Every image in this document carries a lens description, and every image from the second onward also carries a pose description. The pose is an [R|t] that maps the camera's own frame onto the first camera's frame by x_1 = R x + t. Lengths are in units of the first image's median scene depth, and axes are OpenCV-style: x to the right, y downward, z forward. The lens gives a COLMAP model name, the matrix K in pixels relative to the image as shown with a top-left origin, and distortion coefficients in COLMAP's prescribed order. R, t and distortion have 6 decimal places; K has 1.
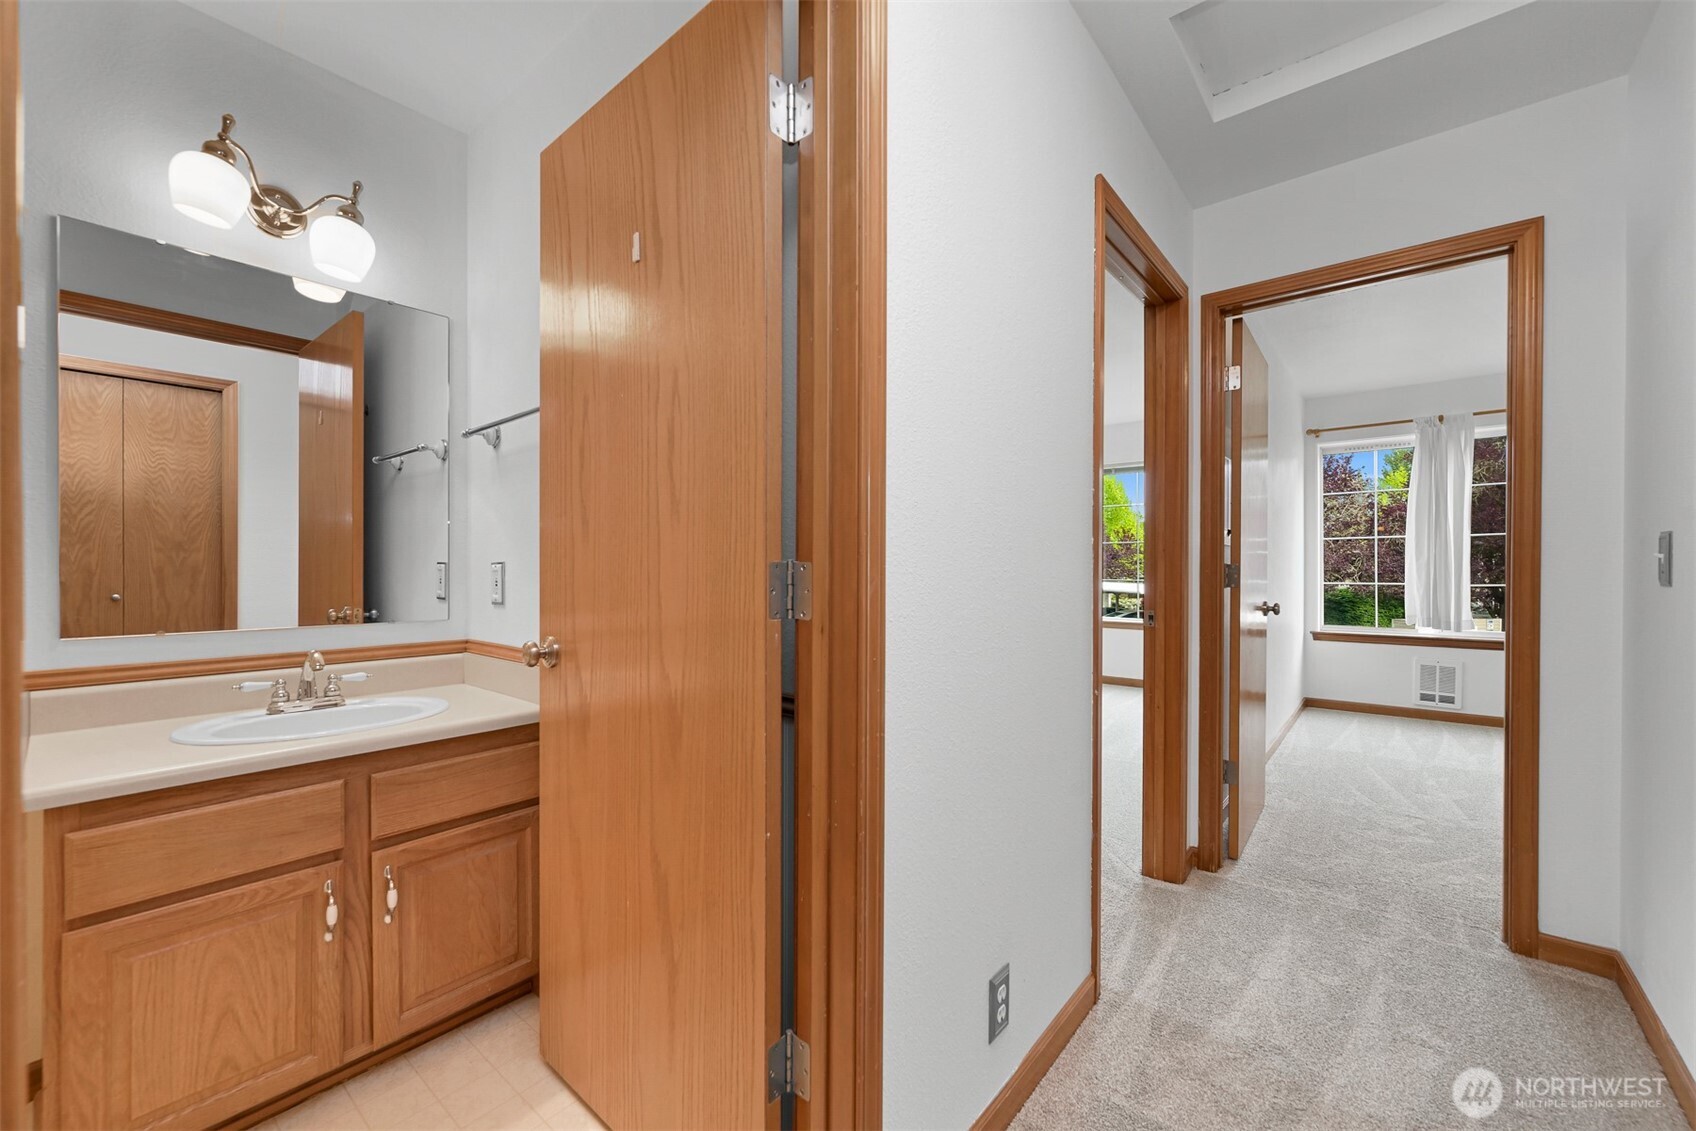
lens RADIAL K [[672.4, 0, 861.7], [0, 672.4, 569.9], [0, 0, 1]] dist [-0.001505, 0.000647]
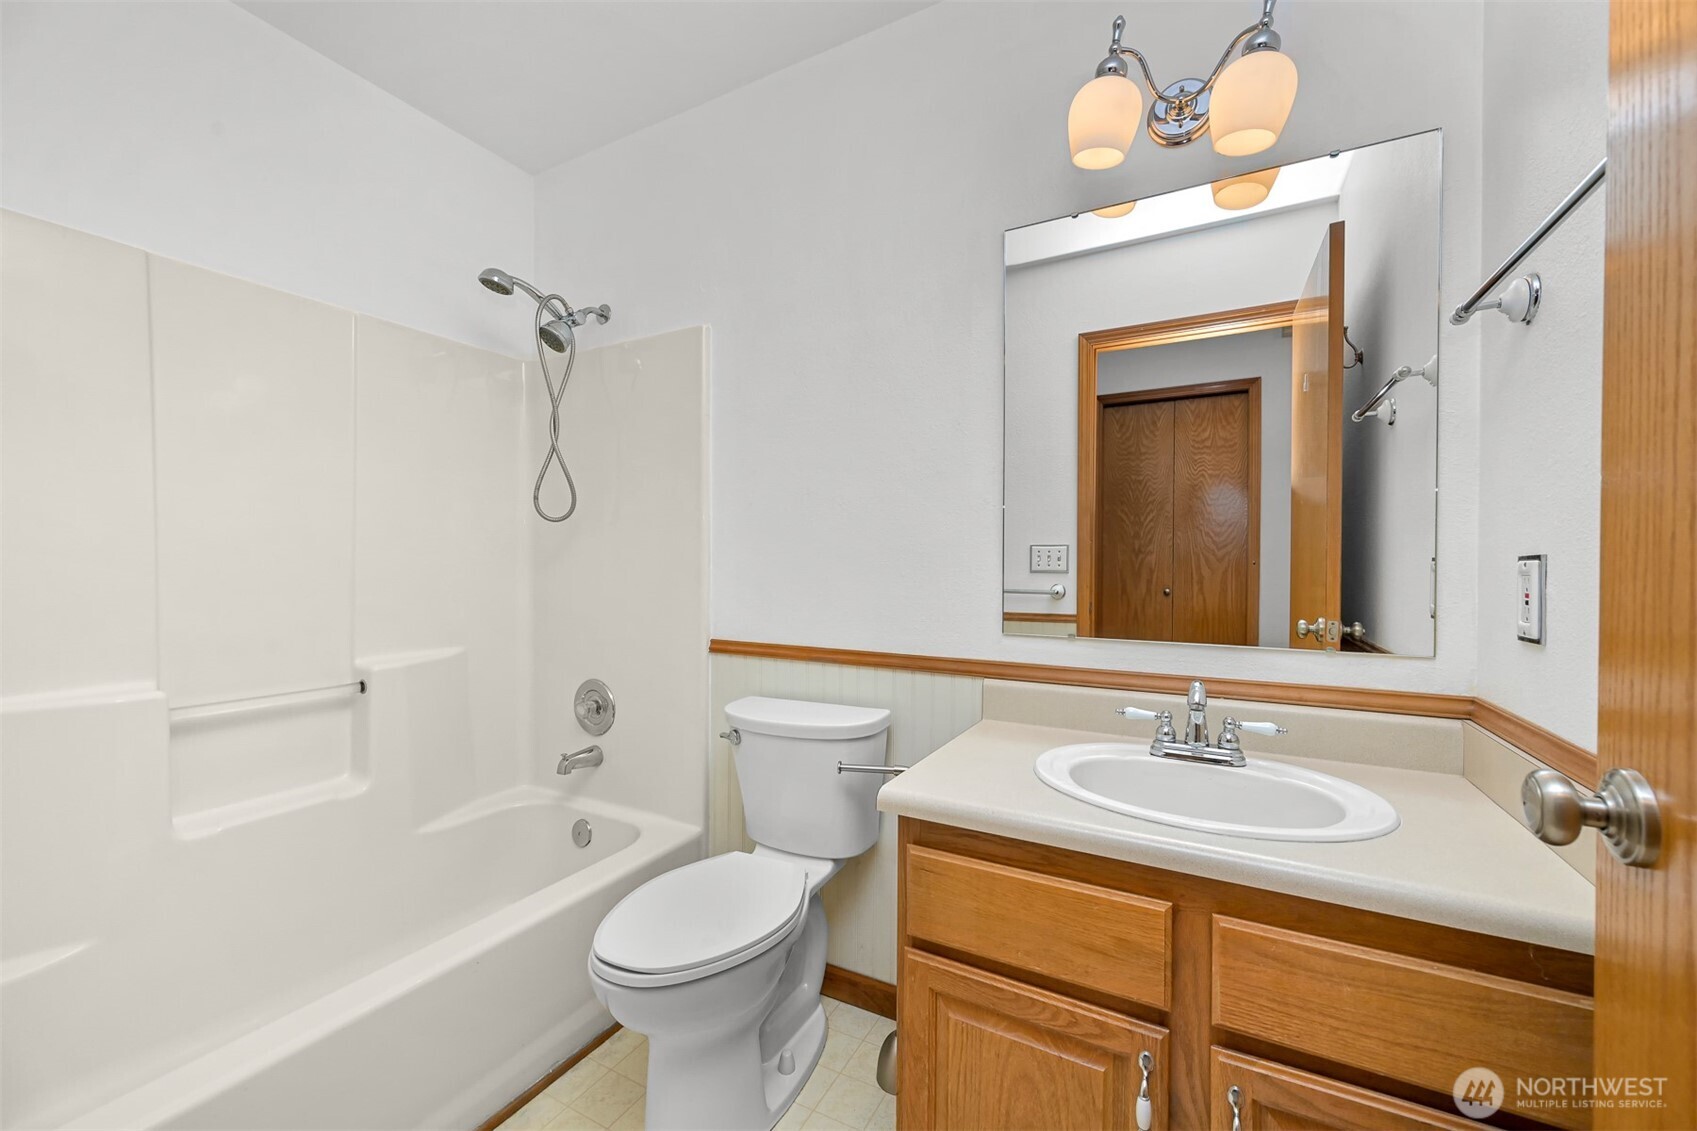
lens RADIAL K [[672.8, 0, 831.5], [0, 672.8, 567.6], [0, 0, 1]] dist [-0.001505, 0.000647]
pose [[0.185220, 0.007354, -0.982669, -0.211266], [-0.009444, 0.999939, 0.005703, -0.001914], [0.982652, 0.008224, 0.185279, 0.556700]]
